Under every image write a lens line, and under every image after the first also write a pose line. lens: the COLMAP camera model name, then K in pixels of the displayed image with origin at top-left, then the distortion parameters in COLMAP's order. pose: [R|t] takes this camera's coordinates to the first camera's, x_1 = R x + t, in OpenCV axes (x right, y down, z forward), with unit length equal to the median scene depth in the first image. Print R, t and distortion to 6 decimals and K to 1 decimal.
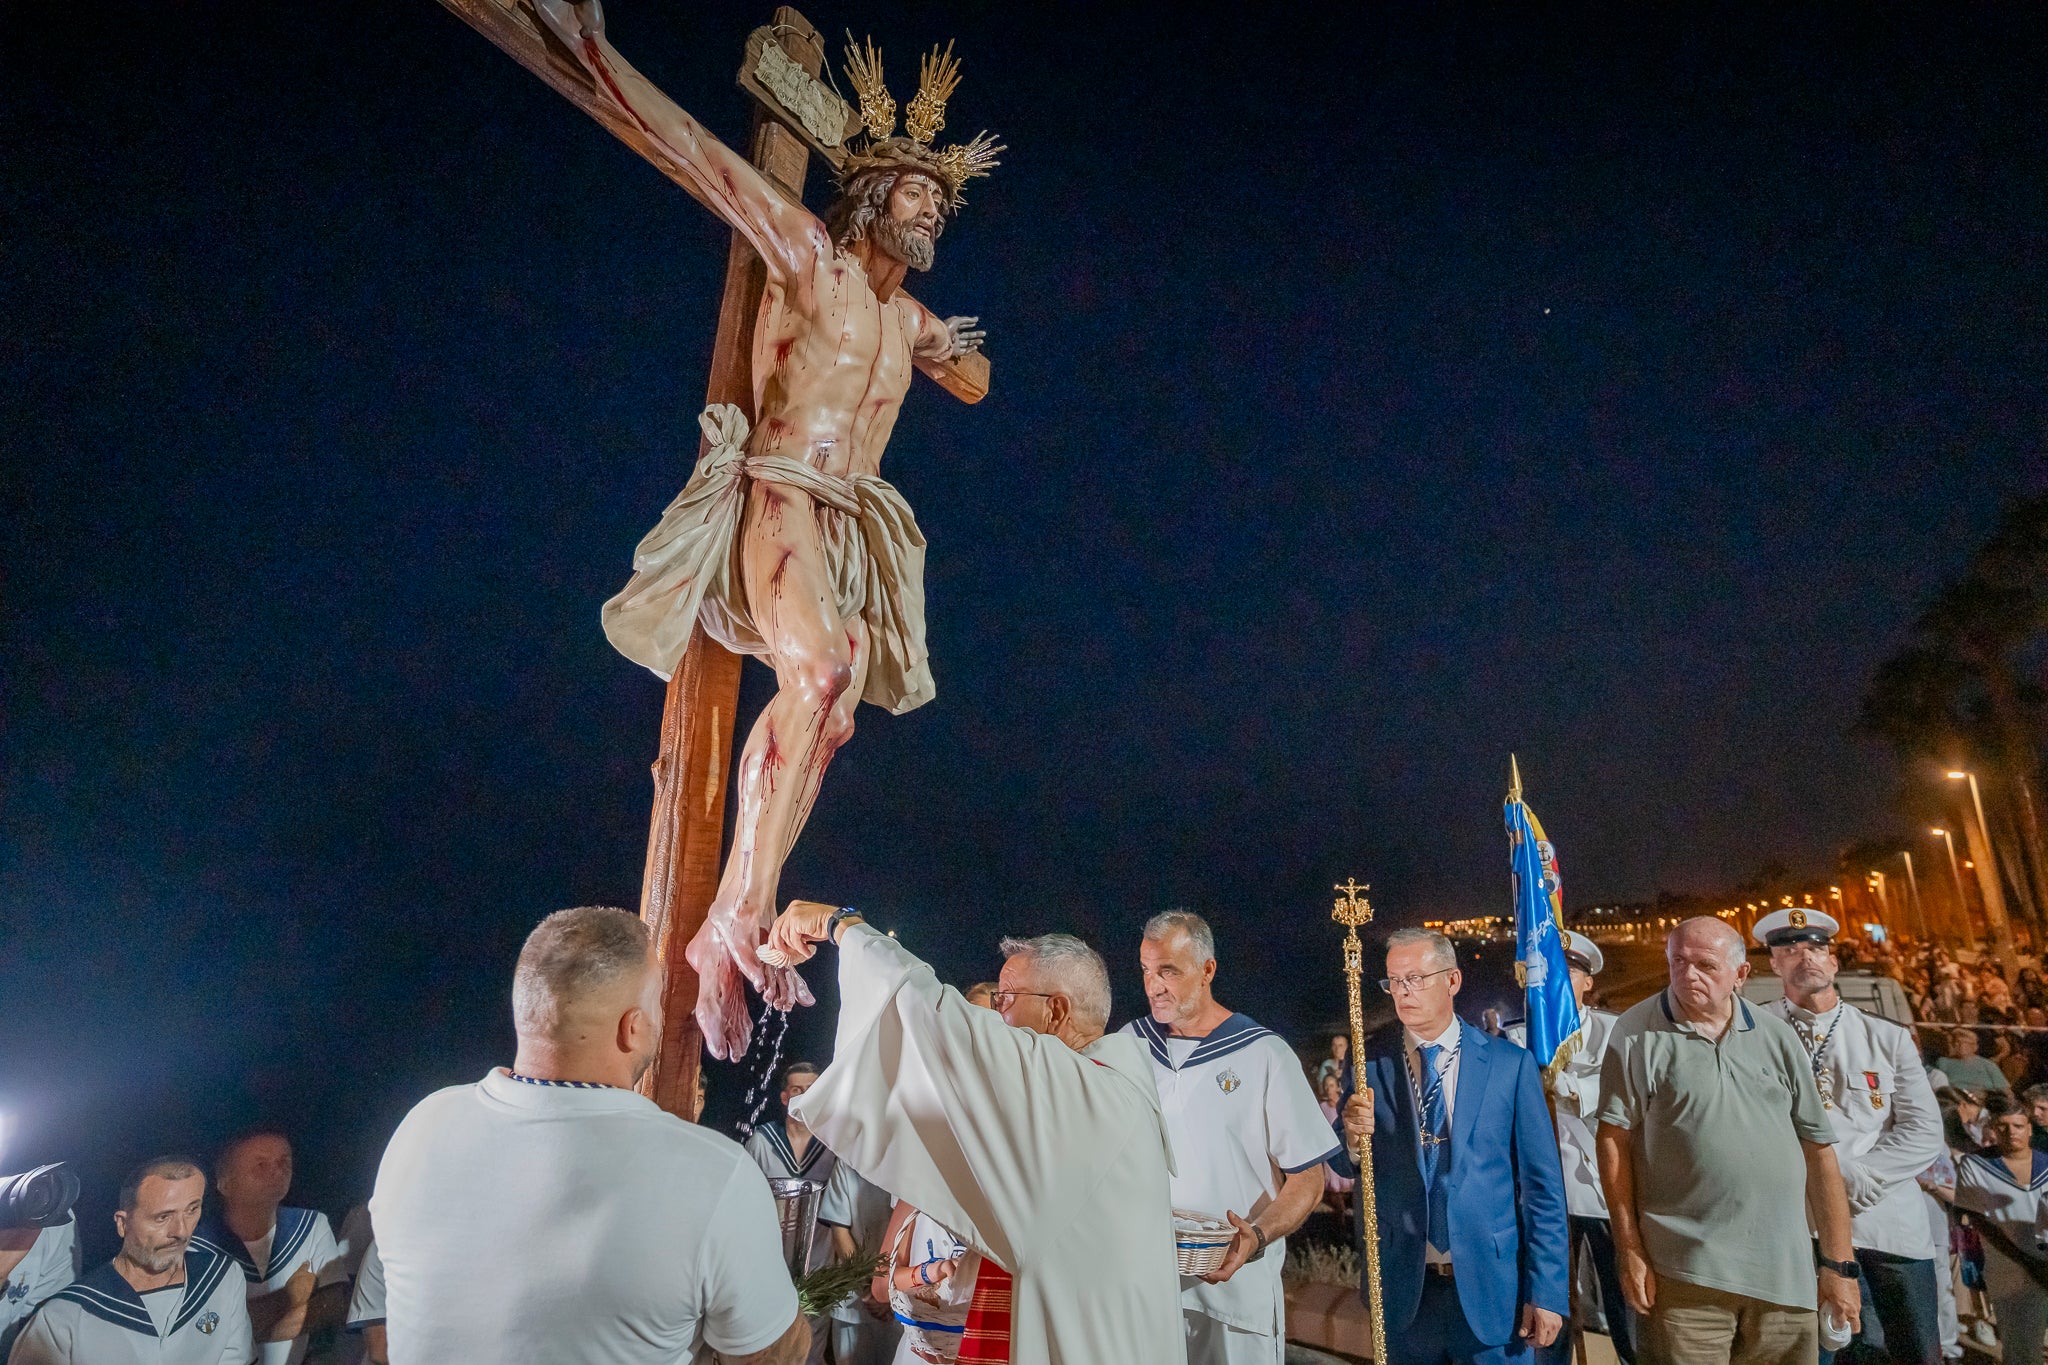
lens RADIAL K [[1052.4, 0, 1024.3], [0, 1052.4, 672.5], [0, 0, 1]] dist [-0.043544, 0.022866]
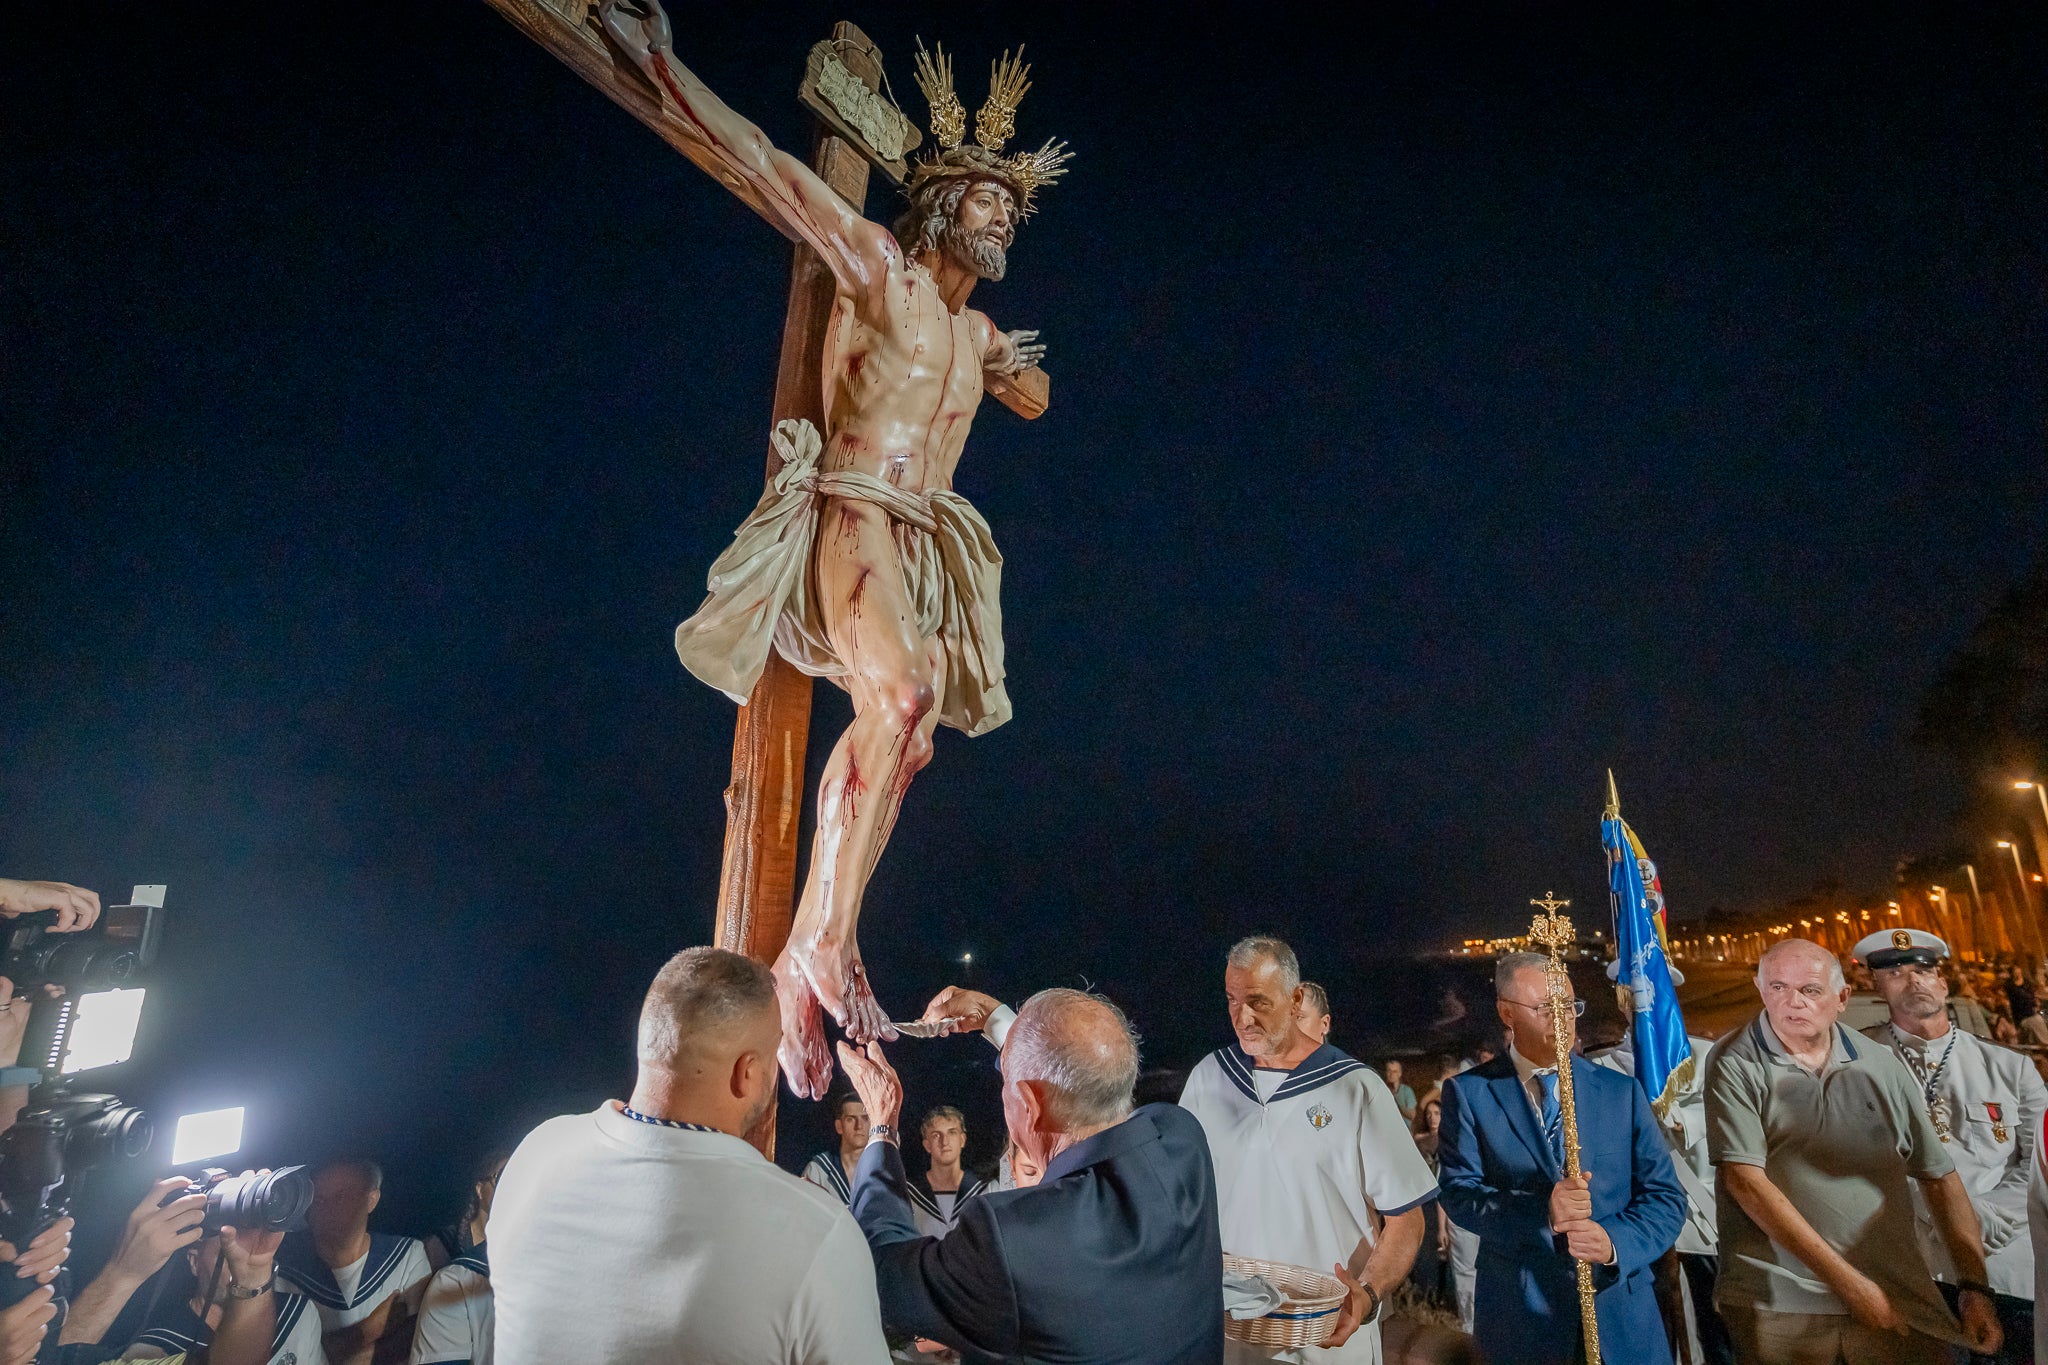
lens RADIAL K [[1052.4, 0, 1024.3], [0, 1052.4, 672.5], [0, 0, 1]] dist [-0.043544, 0.022866]
pose [[0.999487, -0.013844, -0.028888, -0.047234], [0.013273, 0.999715, -0.019868, 0.000778], [0.029154, 0.019474, 0.999385, 0.033867]]
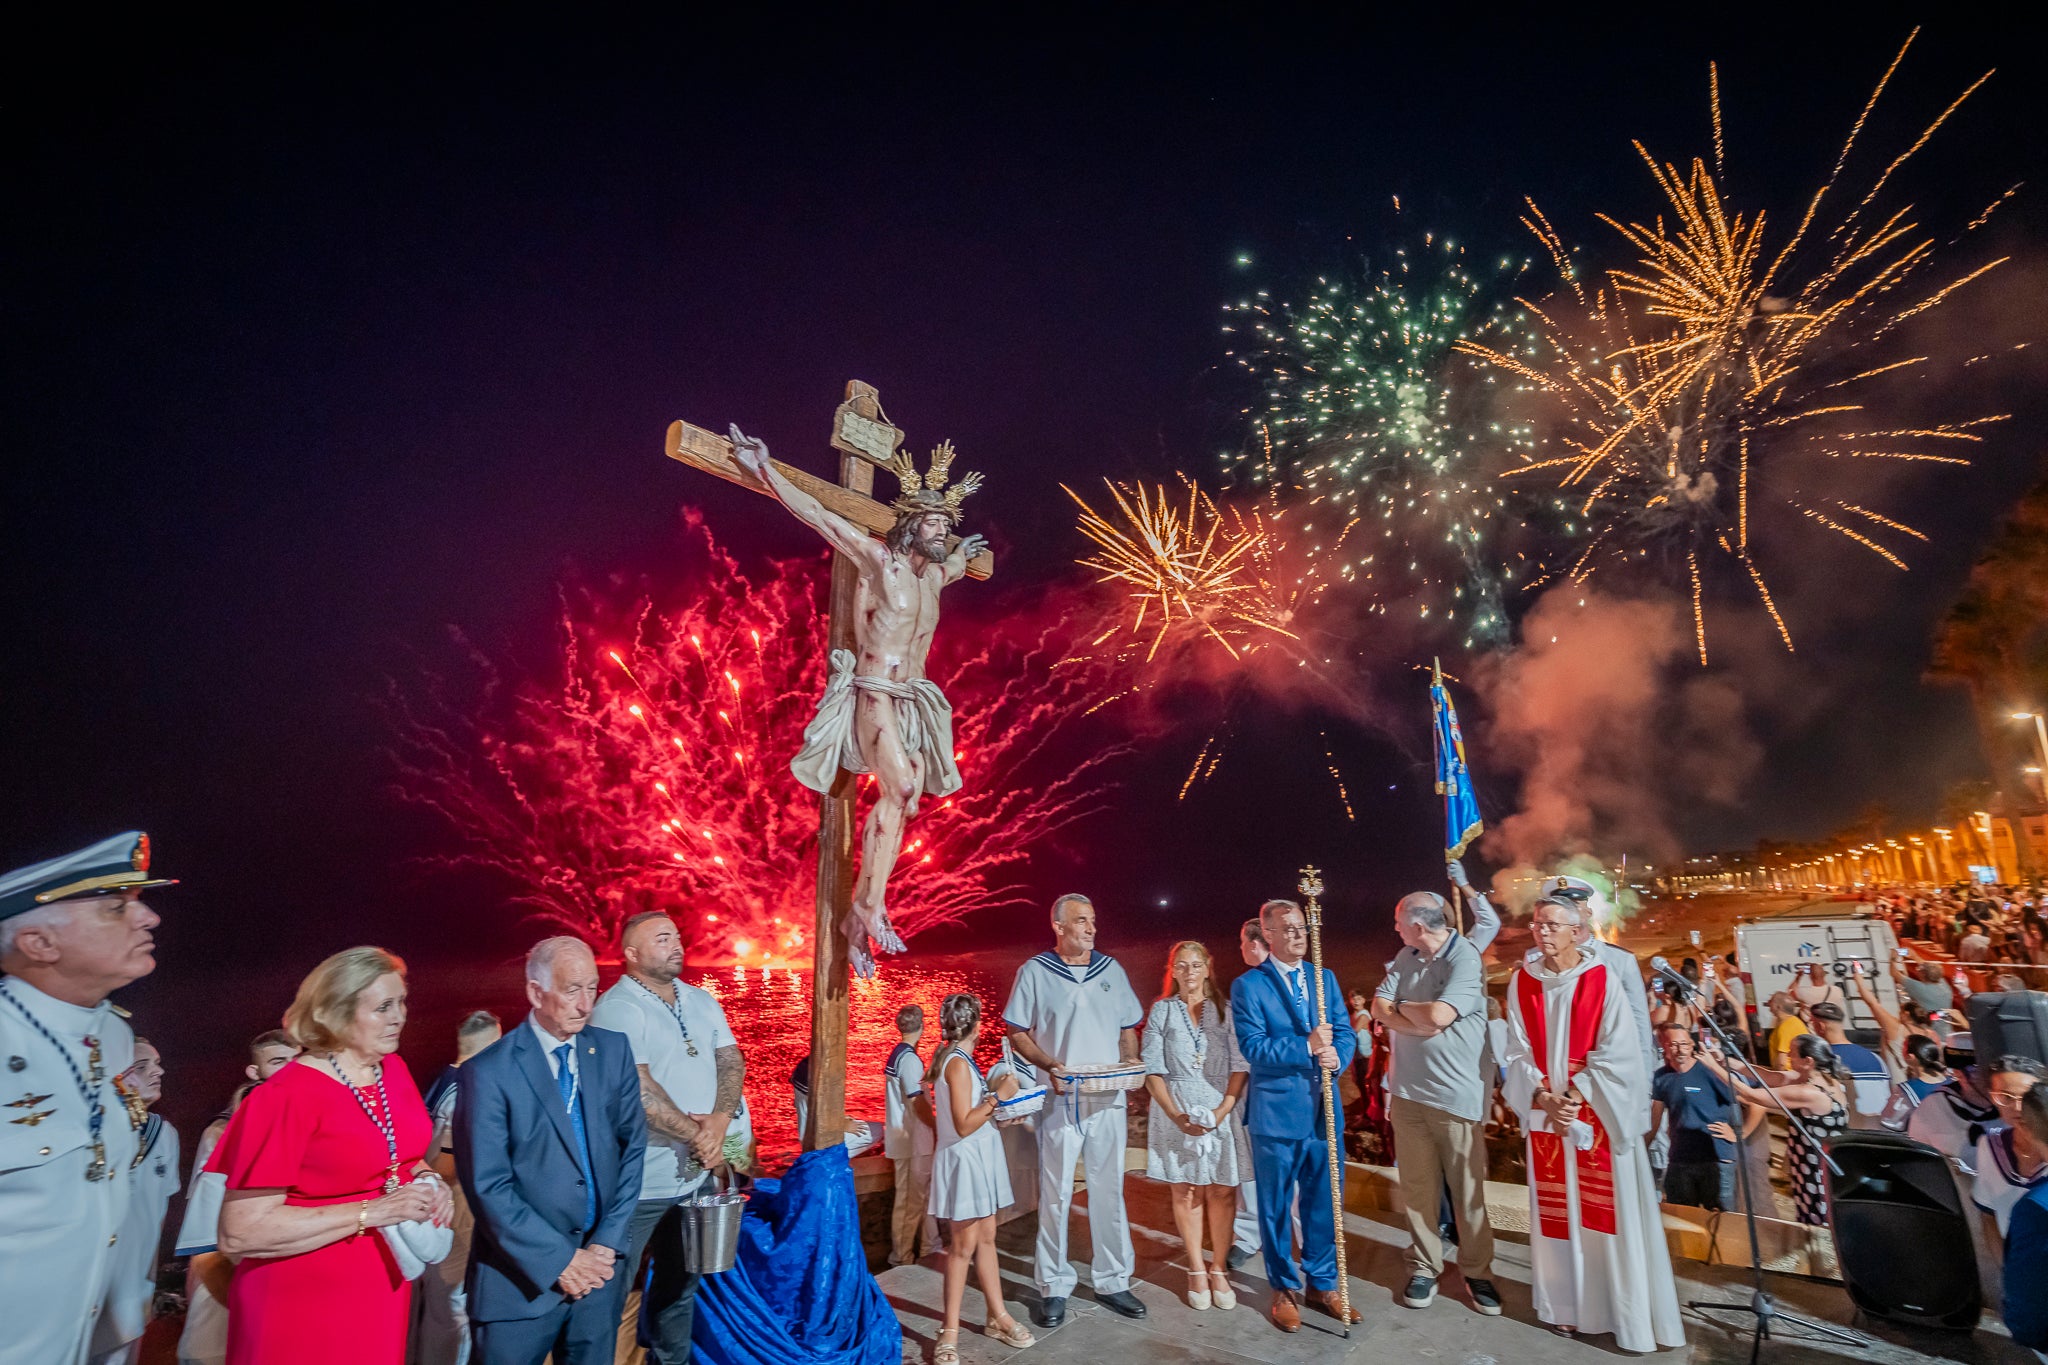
lens RADIAL K [[1052.4, 0, 1024.3], [0, 1052.4, 672.5], [0, 0, 1]] dist [-0.043544, 0.022866]
pose [[0.995974, -0.054204, -0.071401, 0.177538], [0.055779, 0.998238, 0.020247, -0.220892], [0.070178, -0.024148, 0.997242, -0.877146]]
